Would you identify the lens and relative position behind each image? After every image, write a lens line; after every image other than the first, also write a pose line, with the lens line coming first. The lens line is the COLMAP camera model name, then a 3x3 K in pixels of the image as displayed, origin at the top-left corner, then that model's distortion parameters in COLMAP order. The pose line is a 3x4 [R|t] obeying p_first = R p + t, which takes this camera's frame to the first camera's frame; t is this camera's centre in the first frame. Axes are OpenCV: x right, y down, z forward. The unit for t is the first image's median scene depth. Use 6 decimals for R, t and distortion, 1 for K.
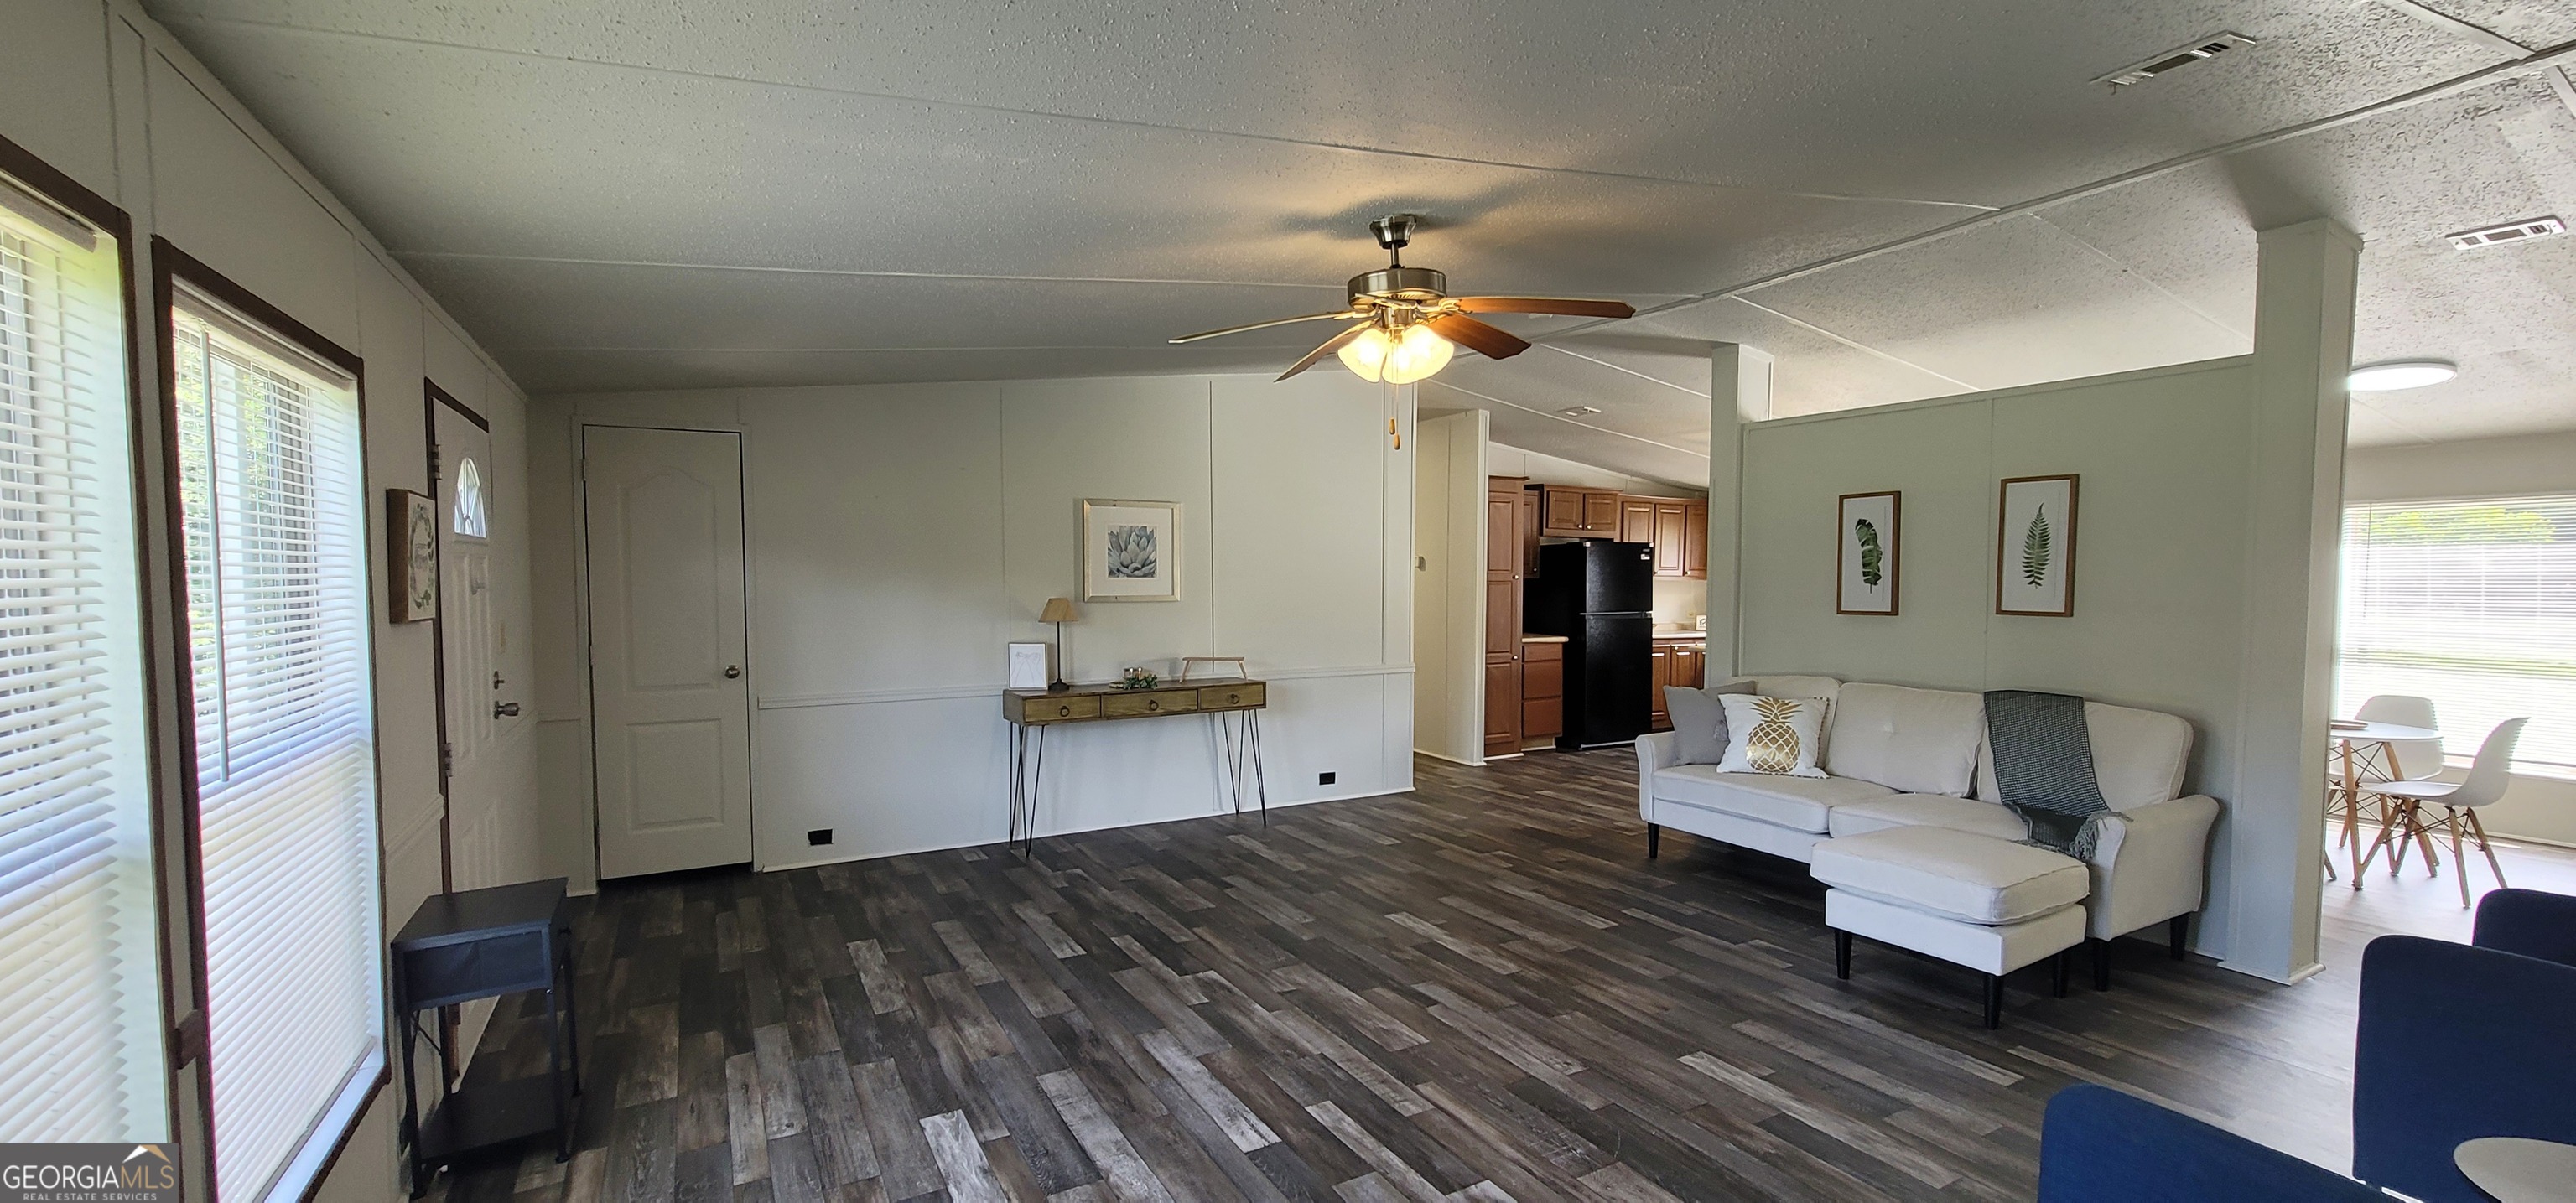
lens RADIAL K [[1051.8, 0, 1291.7], [0, 1051.8, 625.3], [0, 0, 1]] dist [-0.009221, 0.004801]
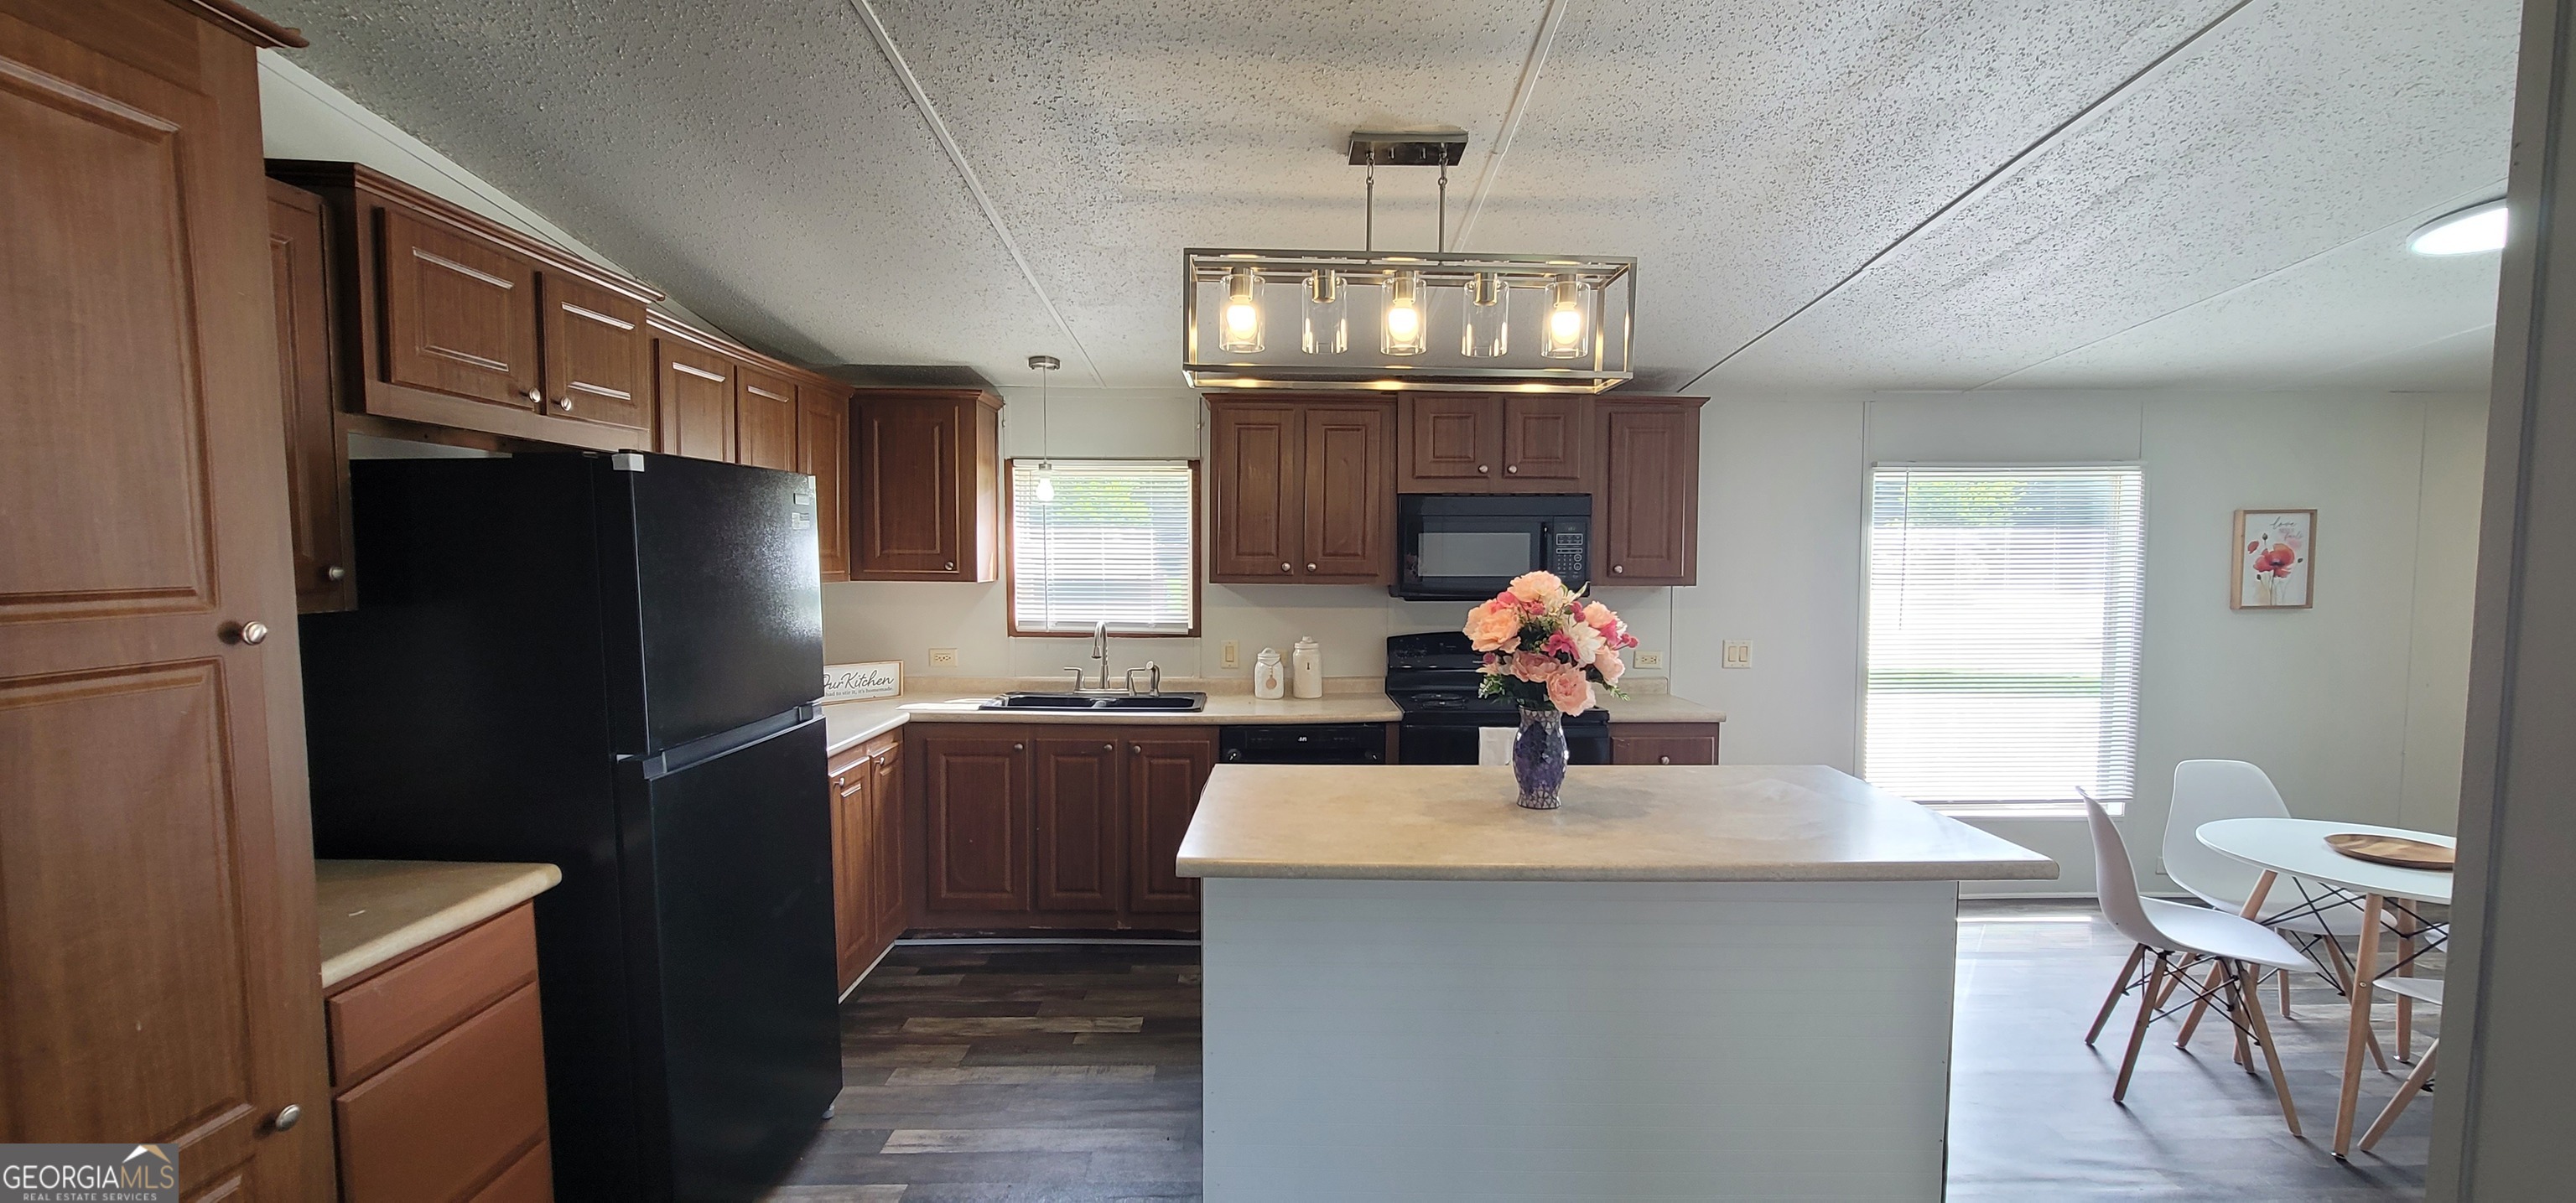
lens RADIAL K [[1051.8, 0, 1291.7], [0, 1051.8, 625.3], [0, 0, 1]] dist [-0.009221, 0.004801]
pose [[0.482316, -0.065478, 0.873547, 0.277249], [0.042201, 0.997781, 0.051490, -0.089373], [-0.874980, 0.012030, 0.484009, 1.443950]]
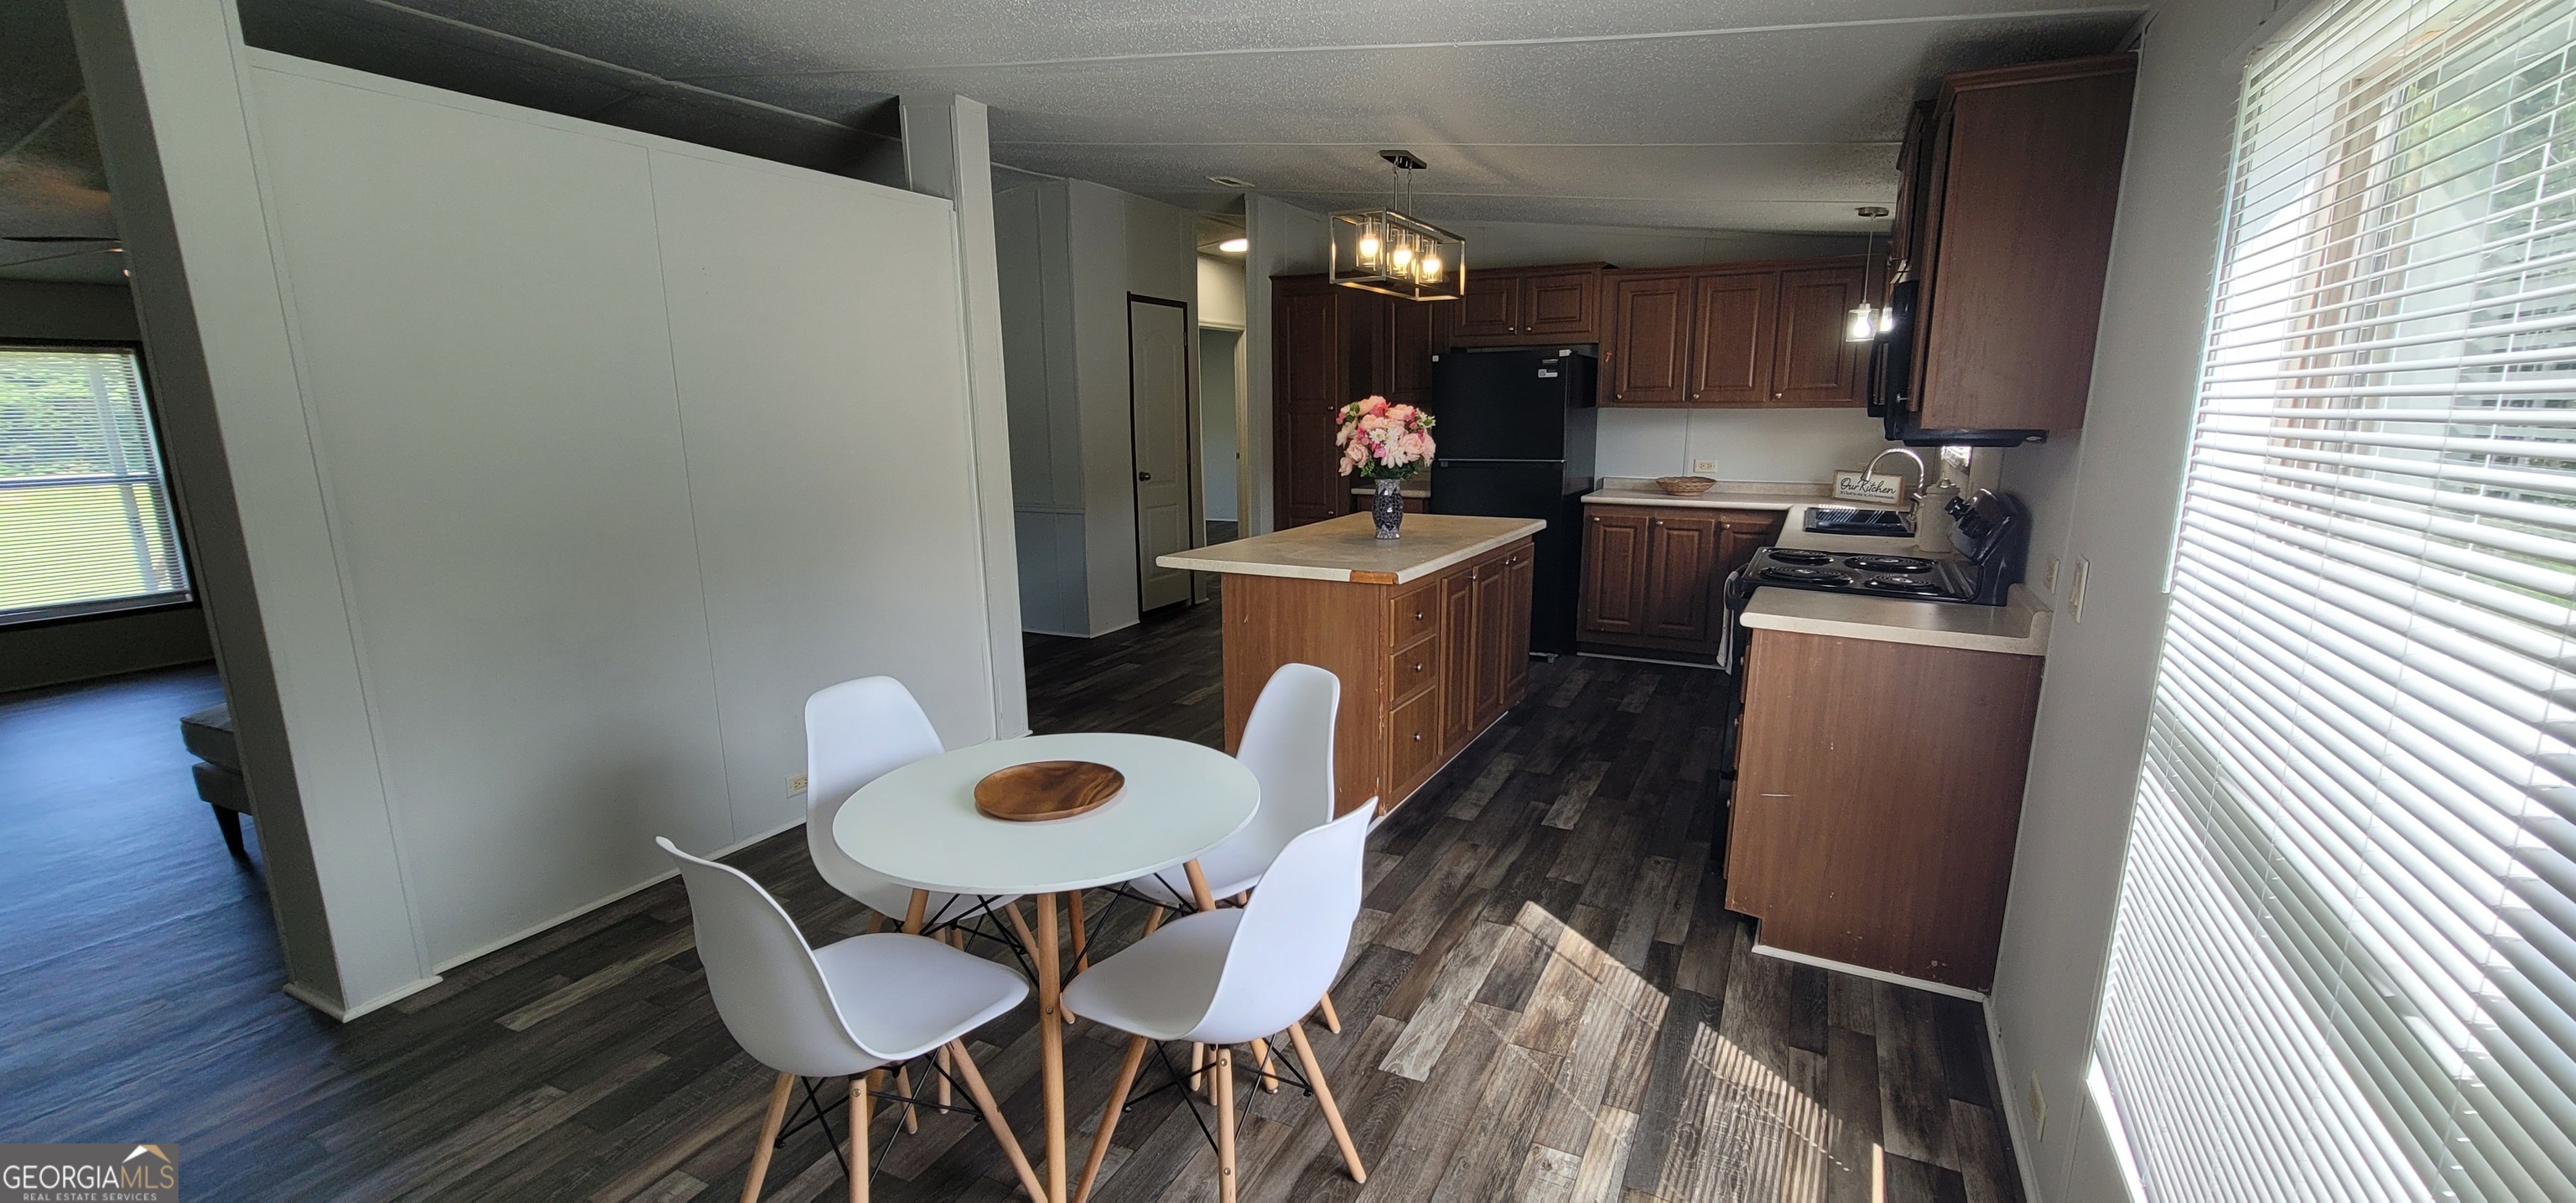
lens RADIAL K [[1051.8, 0, 1291.7], [0, 1051.8, 625.3], [0, 0, 1]] dist [-0.009221, 0.004801]
pose [[0.546885, 0.164236, -0.820940, 1.577561], [-0.026960, 0.983516, 0.178801, -0.048579], [0.836773, -0.075651, 0.542298, 1.007279]]
